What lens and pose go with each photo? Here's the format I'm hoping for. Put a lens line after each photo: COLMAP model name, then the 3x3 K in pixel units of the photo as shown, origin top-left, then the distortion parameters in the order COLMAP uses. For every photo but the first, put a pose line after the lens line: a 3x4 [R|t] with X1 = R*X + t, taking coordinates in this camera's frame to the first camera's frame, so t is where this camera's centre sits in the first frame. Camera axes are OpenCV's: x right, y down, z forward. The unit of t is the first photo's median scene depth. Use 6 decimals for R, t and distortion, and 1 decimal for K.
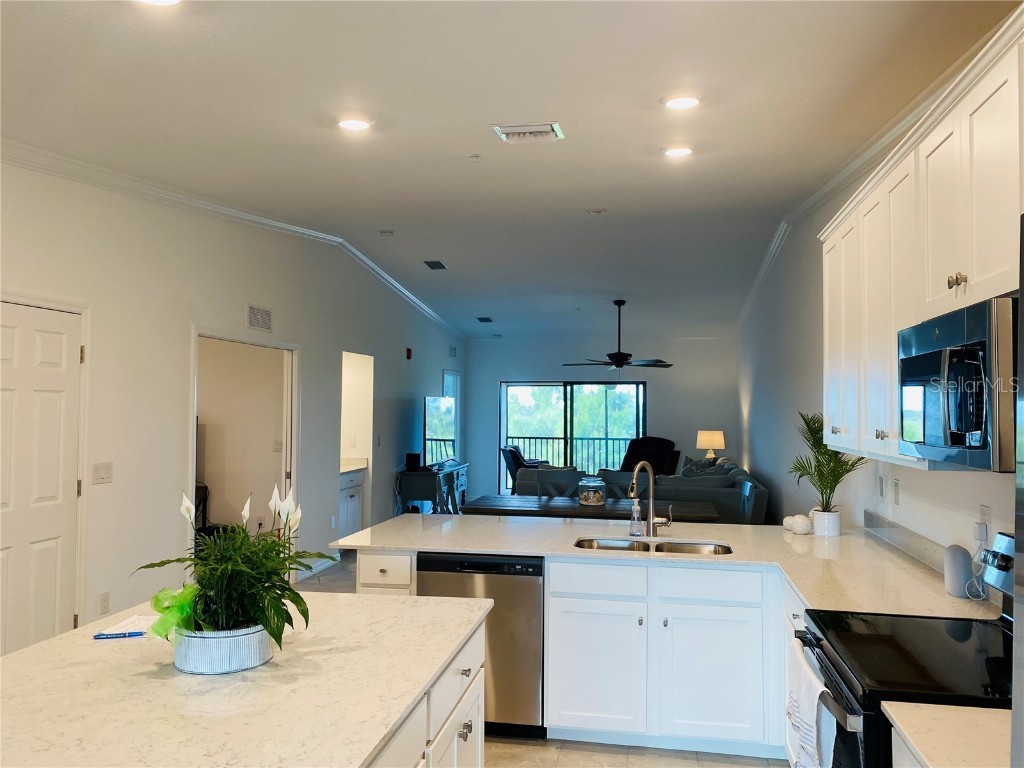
lens RADIAL K [[778.5, 0, 514.3], [0, 778.5, 373.6], [0, 0, 1]] dist [0.050128, -0.075810]
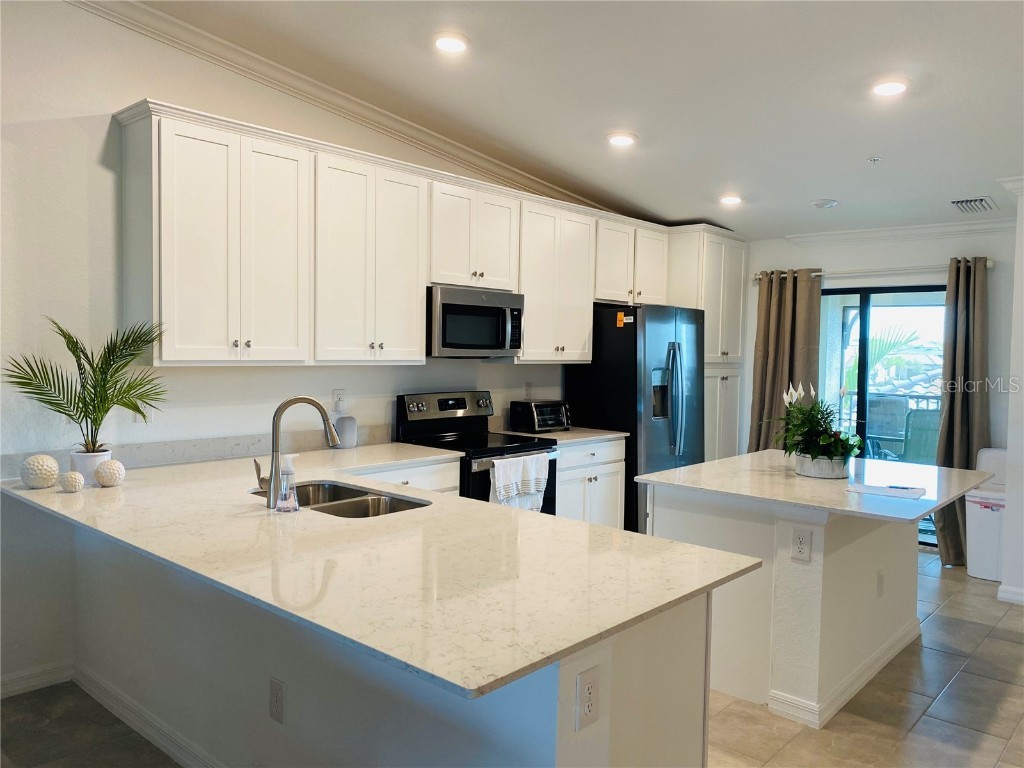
lens RADIAL K [[778.5, 0, 512.9], [0, 778.5, 374.5], [0, 0, 1]] dist [0.050128, -0.075810]
pose [[-0.856379, -0.041933, 0.514643, -0.129211], [-0.048913, 0.998803, -0.000010, 0.031770], [-0.514026, -0.025182, -0.857405, 0.559887]]
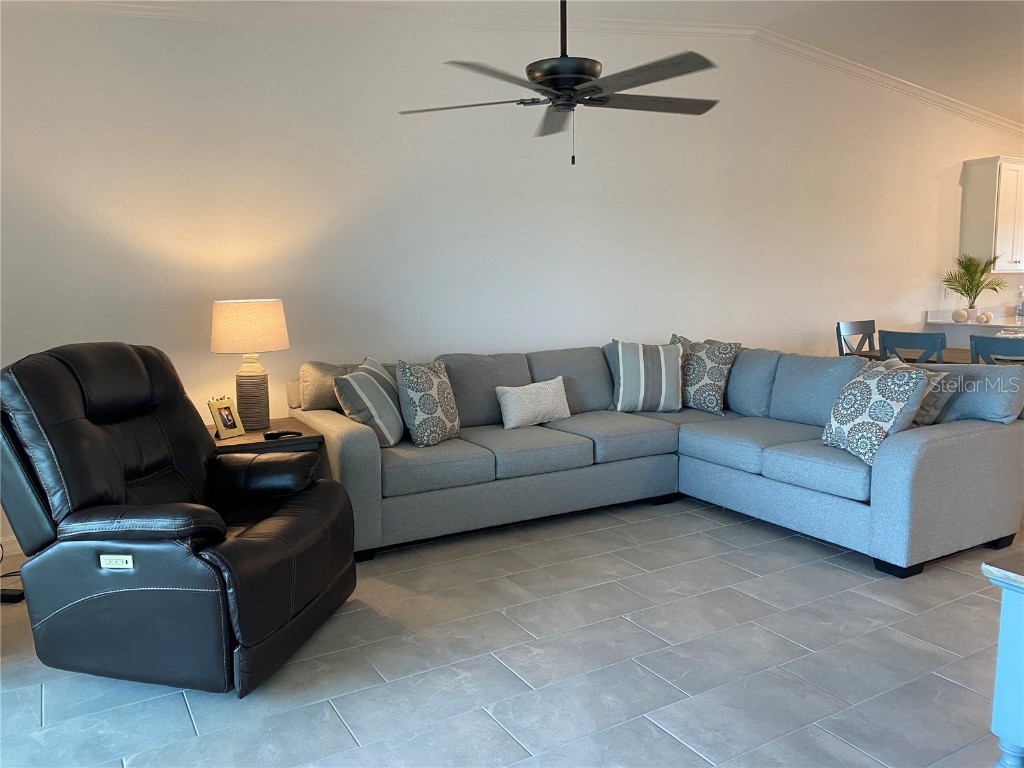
lens RADIAL K [[778.5, 0, 510.7], [0, 778.5, 376.9], [0, 0, 1]] dist [0.050128, -0.075810]
pose [[-0.658546, -0.097111, 0.746249, -0.103177], [-0.029341, 0.994198, 0.103485, 0.068204], [-0.751968, 0.046254, -0.657574, 1.165003]]
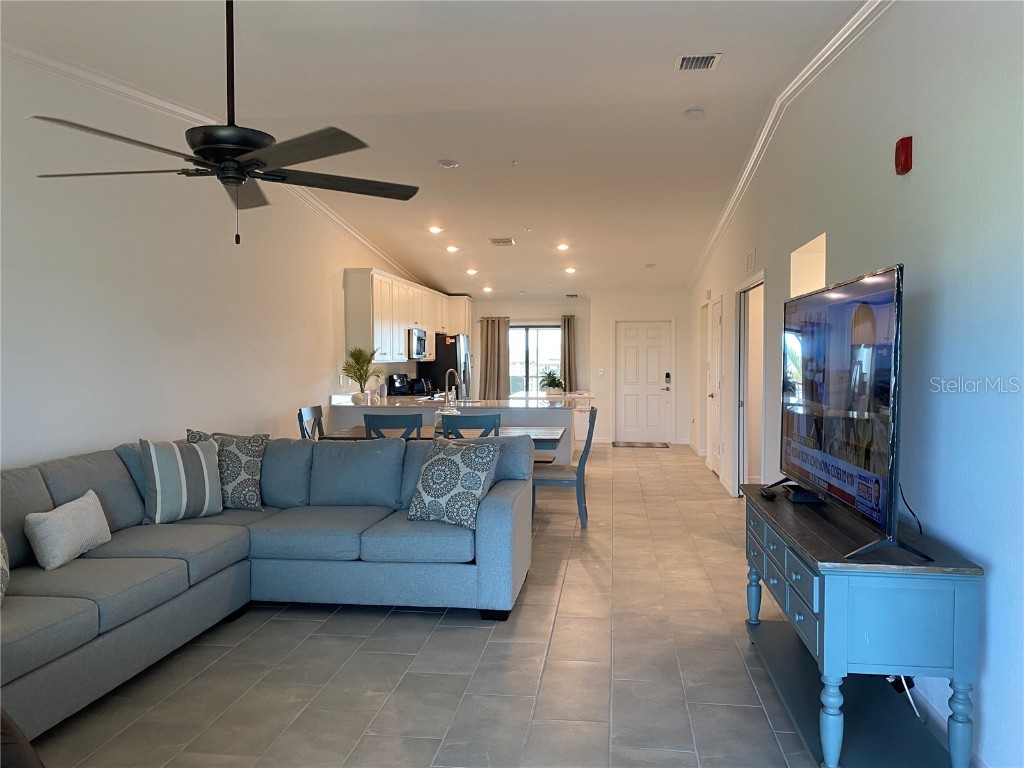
lens RADIAL K [[778.5, 0, 512.0], [0, 778.5, 376.0], [0, 0, 1]] dist [0.050128, -0.075810]
pose [[-0.998327, -0.003350, -0.057725, 0.046117], [-0.002051, 0.999744, -0.022542, 0.068545], [0.057785, -0.022386, -0.998078, 1.221133]]
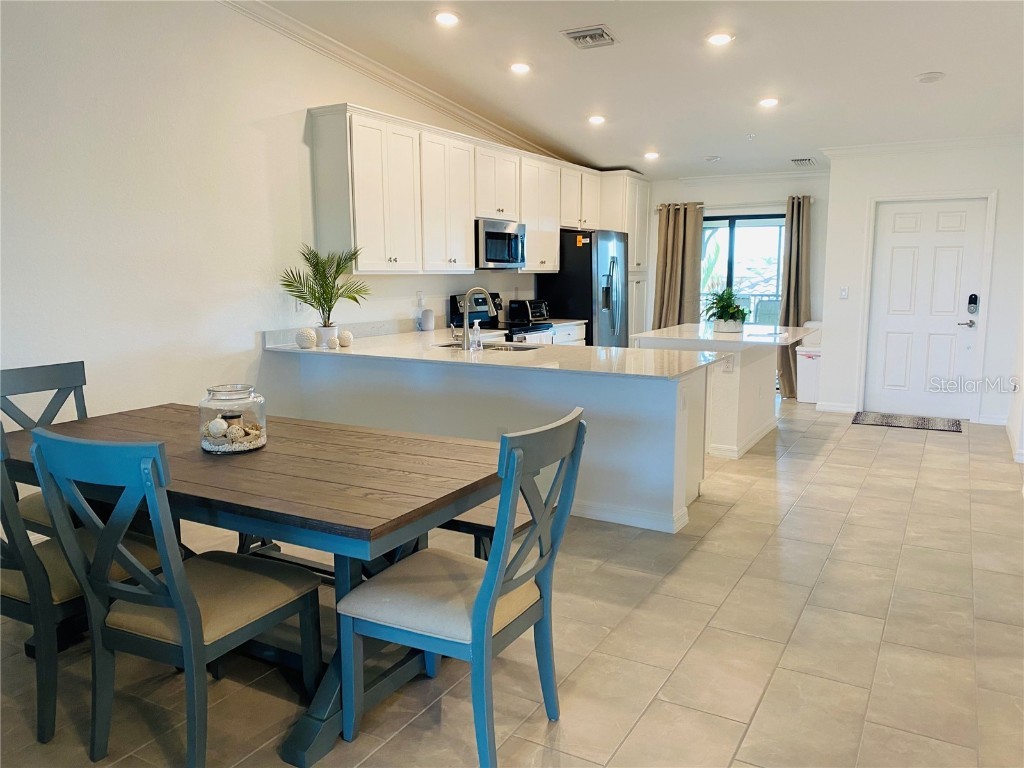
lens RADIAL K [[778.5, 0, 515.5], [0, 778.5, 379.9], [0, 0, 1]] dist [0.050128, -0.075810]
pose [[-0.947068, -0.051384, 0.316893, -0.106144], [-0.020656, 0.994816, 0.099575, 0.050298], [-0.320367, 0.087759, -0.943220, 0.803769]]
